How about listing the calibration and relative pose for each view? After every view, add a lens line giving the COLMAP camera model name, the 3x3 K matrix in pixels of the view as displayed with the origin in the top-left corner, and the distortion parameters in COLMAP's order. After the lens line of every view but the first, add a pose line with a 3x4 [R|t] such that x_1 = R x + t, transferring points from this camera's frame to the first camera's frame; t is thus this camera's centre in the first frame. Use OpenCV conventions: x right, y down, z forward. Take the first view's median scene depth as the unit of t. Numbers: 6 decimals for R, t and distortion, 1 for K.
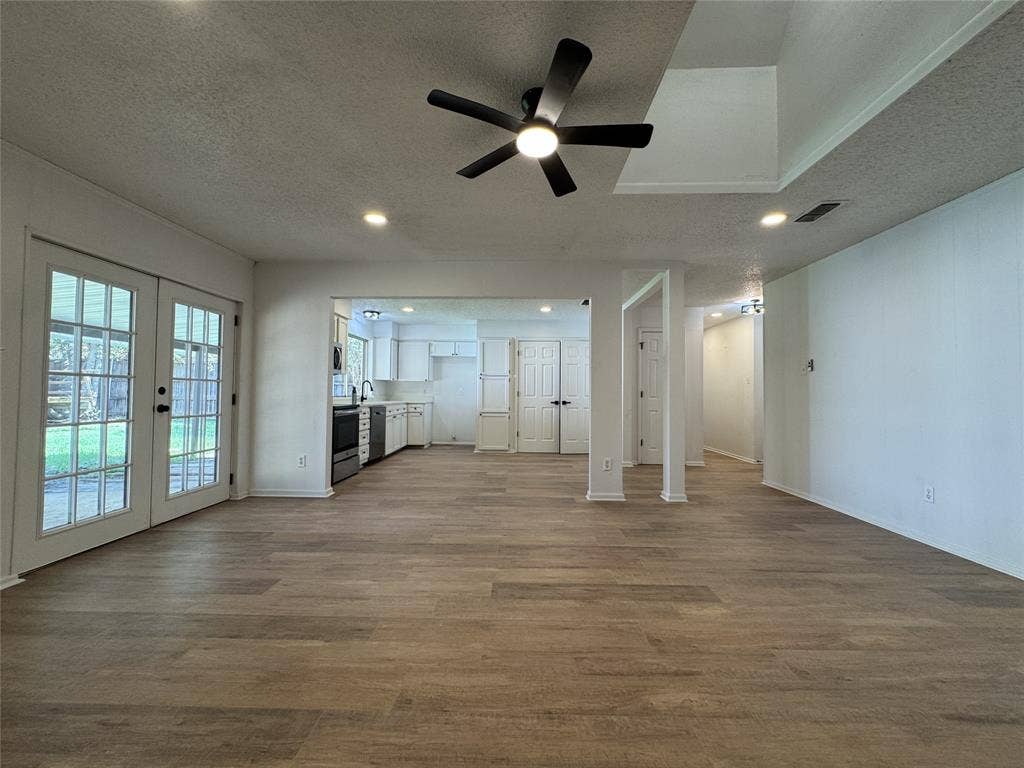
lens RADIAL K [[410.6, 0, 512.0], [0, 410.6, 384.0], [0, 0, 1]] dist [0.000898, -0.000169]
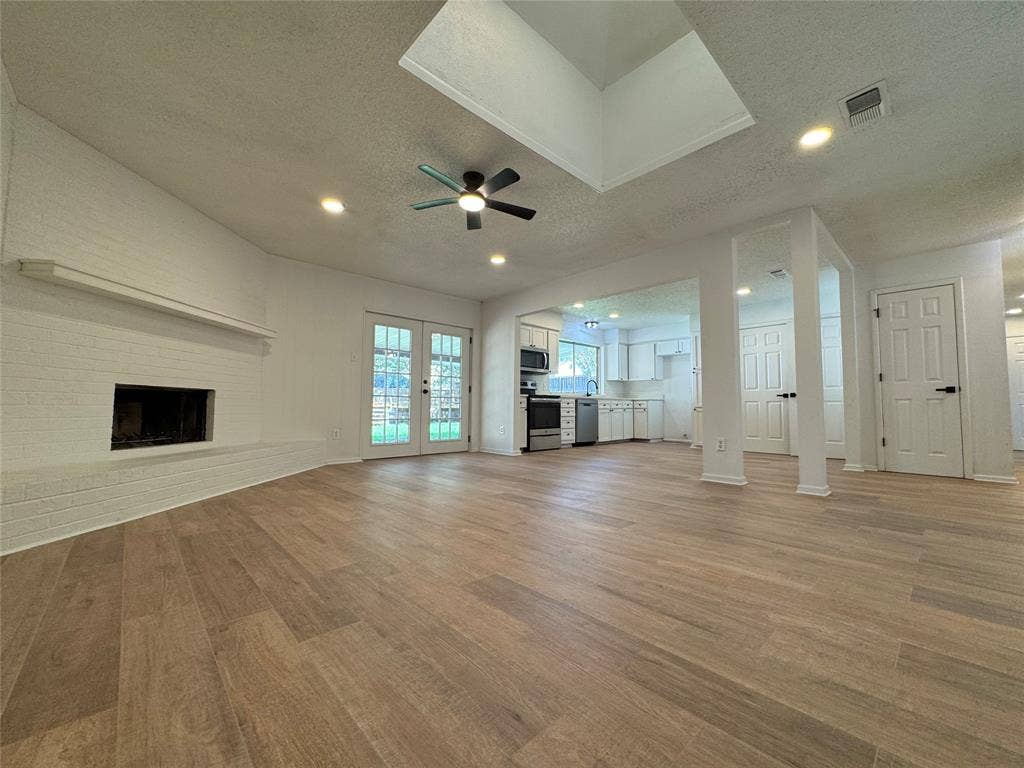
lens RADIAL K [[410.6, 0, 512.0], [0, 410.6, 384.0], [0, 0, 1]] dist [0.000898, -0.000169]
pose [[0.698459, -0.044444, -0.714269, 0.364804], [0.016257, 0.998798, -0.046251, 0.058745], [0.715466, 0.020692, 0.698341, -0.003778]]
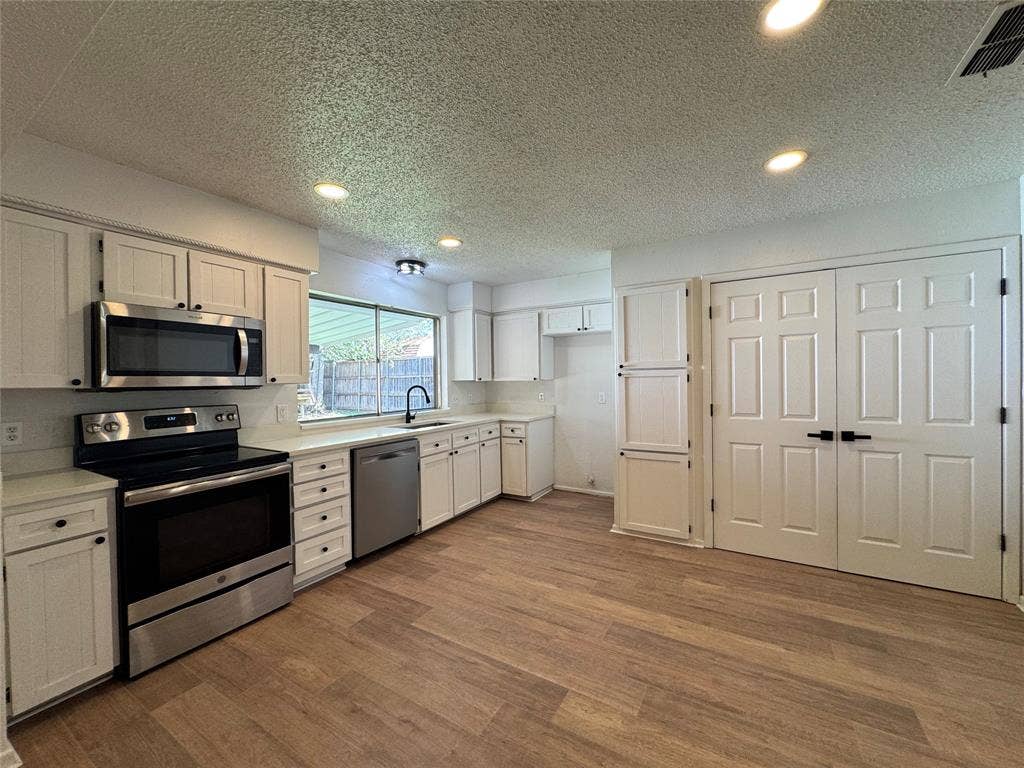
lens RADIAL K [[410.6, 0, 512.0], [0, 410.6, 384.0], [0, 0, 1]] dist [0.000898, -0.000169]
pose [[0.867484, -0.016233, -0.497201, 0.053591], [0.035158, 0.998969, 0.028726, -0.024390], [0.496222, -0.042400, 0.867160, 0.609672]]
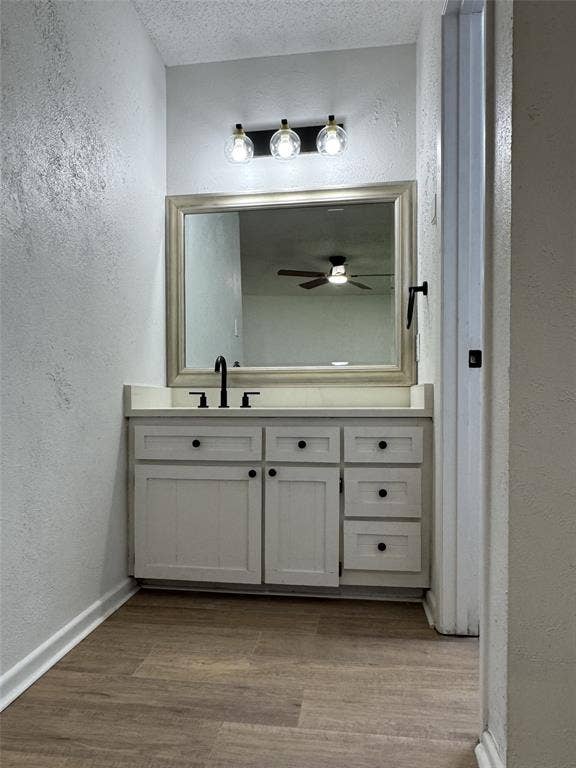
lens RADIAL K [[307.9, 0, 288.0], [0, 307.9, 384.0], [0, 0, 1]] dist [0.000898, -0.000169]
pose [[-0.063643, 0.003937, -0.997965, -0.102868], [0.027565, 0.999618, 0.002185, 0.026742], [0.997592, -0.027370, -0.063727, 1.062935]]
